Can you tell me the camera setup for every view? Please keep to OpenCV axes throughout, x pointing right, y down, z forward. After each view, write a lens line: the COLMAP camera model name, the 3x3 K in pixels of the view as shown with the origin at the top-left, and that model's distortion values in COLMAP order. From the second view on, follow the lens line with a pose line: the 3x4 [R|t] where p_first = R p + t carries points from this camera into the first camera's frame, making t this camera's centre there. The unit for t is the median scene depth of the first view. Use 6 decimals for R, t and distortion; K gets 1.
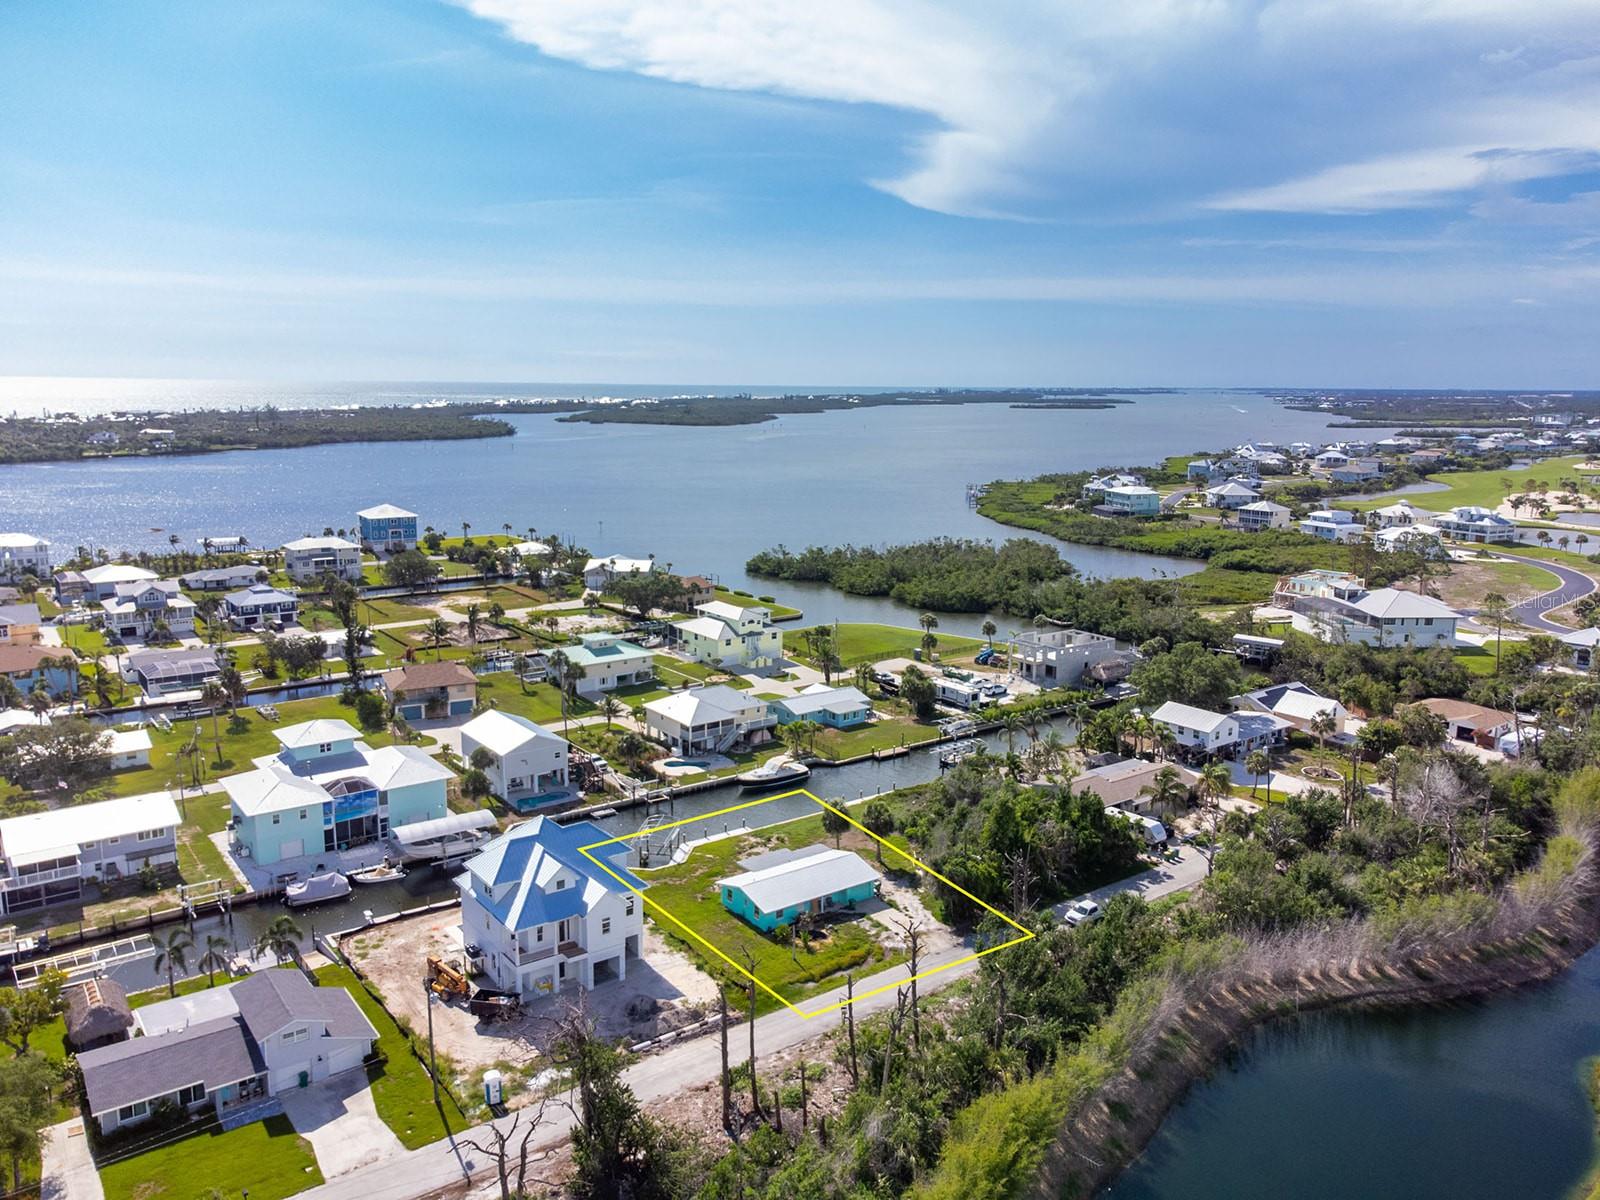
lens RADIAL K [[1191.1, 0, 794.2], [0, 1191.1, 595.7], [0, 0, 1]] dist [0.059578, -0.102439]
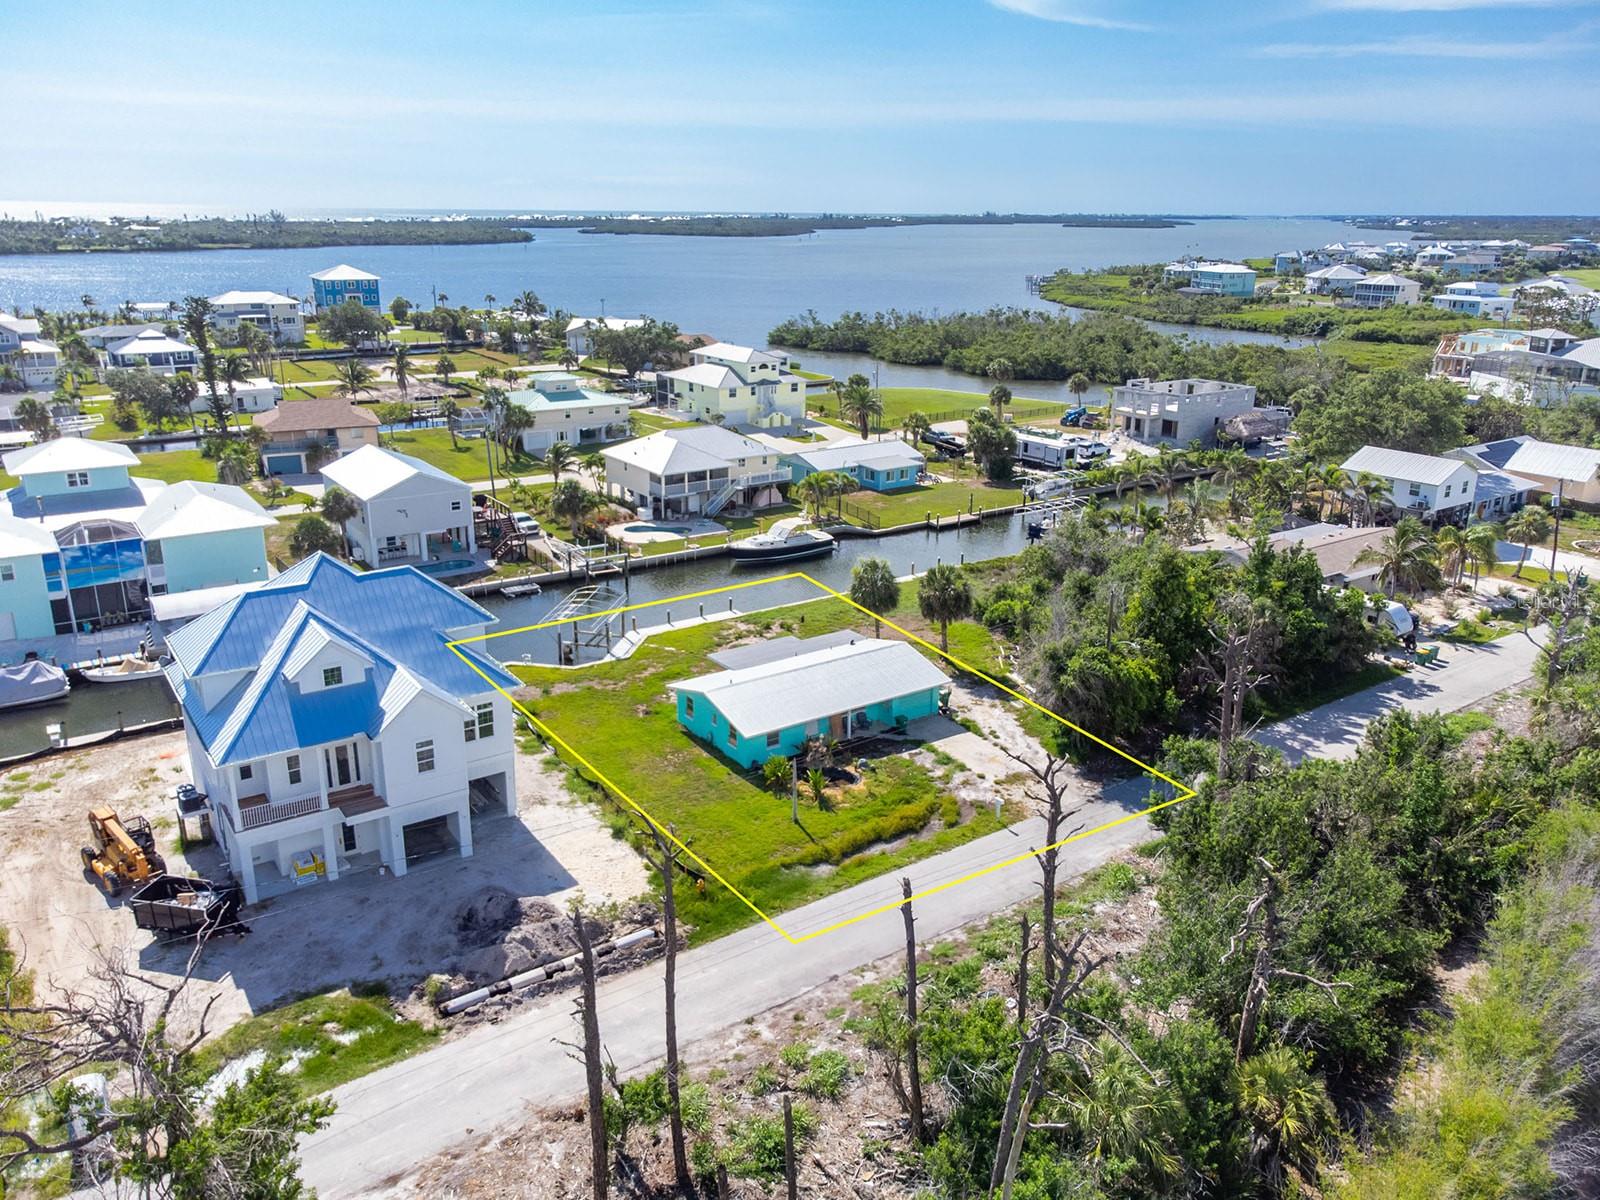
lens RADIAL K [[1190.9, 0, 795.6], [0, 1190.9, 596.1], [0, 0, 1]] dist [0.035362, -0.002993]
pose [[0.999525, 0.009632, -0.029283, 0.010307], [-0.005607, 0.990894, 0.134530, 0.089838], [0.030312, -0.134301, 0.990477, 0.329615]]
